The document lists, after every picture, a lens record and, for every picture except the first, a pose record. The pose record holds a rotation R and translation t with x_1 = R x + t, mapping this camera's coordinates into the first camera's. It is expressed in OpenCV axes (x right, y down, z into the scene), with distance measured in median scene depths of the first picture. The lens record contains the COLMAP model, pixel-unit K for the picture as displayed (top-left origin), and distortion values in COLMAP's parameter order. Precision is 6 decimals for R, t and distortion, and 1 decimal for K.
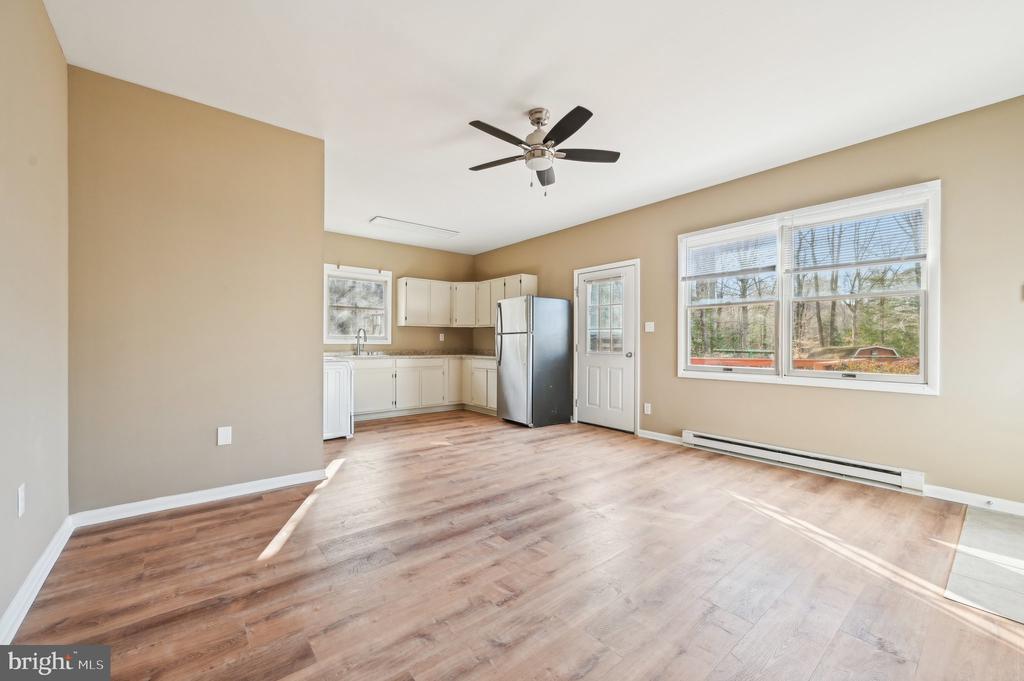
lens RADIAL K [[408.5, 0, 518.1], [0, 408.5, 342.3], [0, 0, 1]] dist [-0.008891, -0.000017]
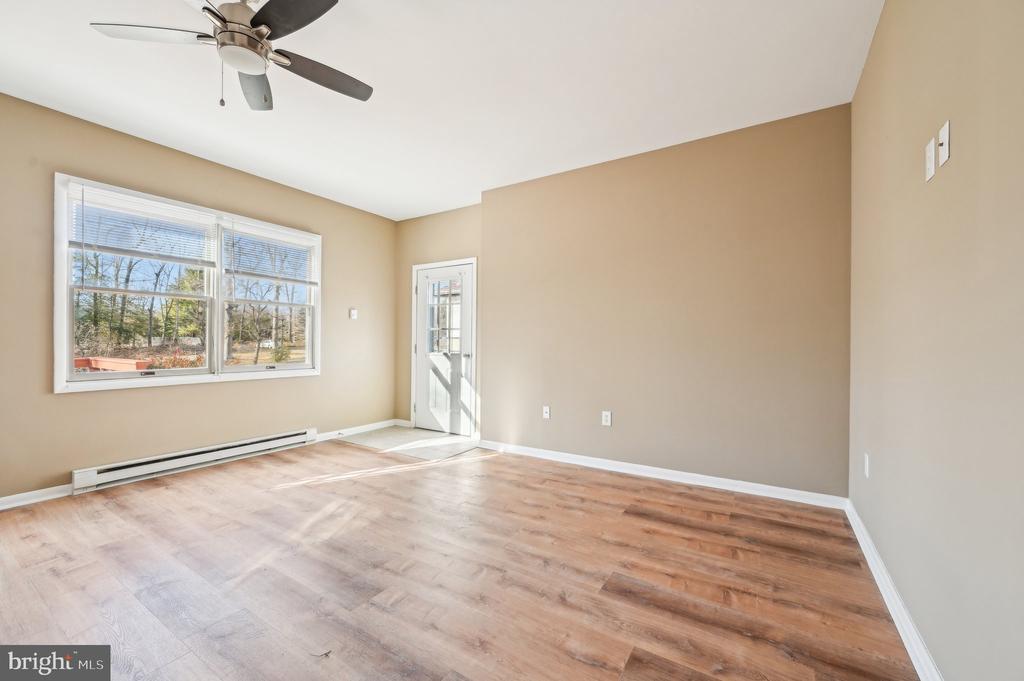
lens RADIAL K [[408.5, 0, 517.0], [0, 408.5, 342.2], [0, 0, 1]] dist [-0.008891, -0.000017]
pose [[-0.319484, -0.005674, 0.947575, -0.644470], [-0.006994, 0.999969, 0.003630, -0.004640], [-0.947566, -0.005468, -0.319514, 0.751346]]
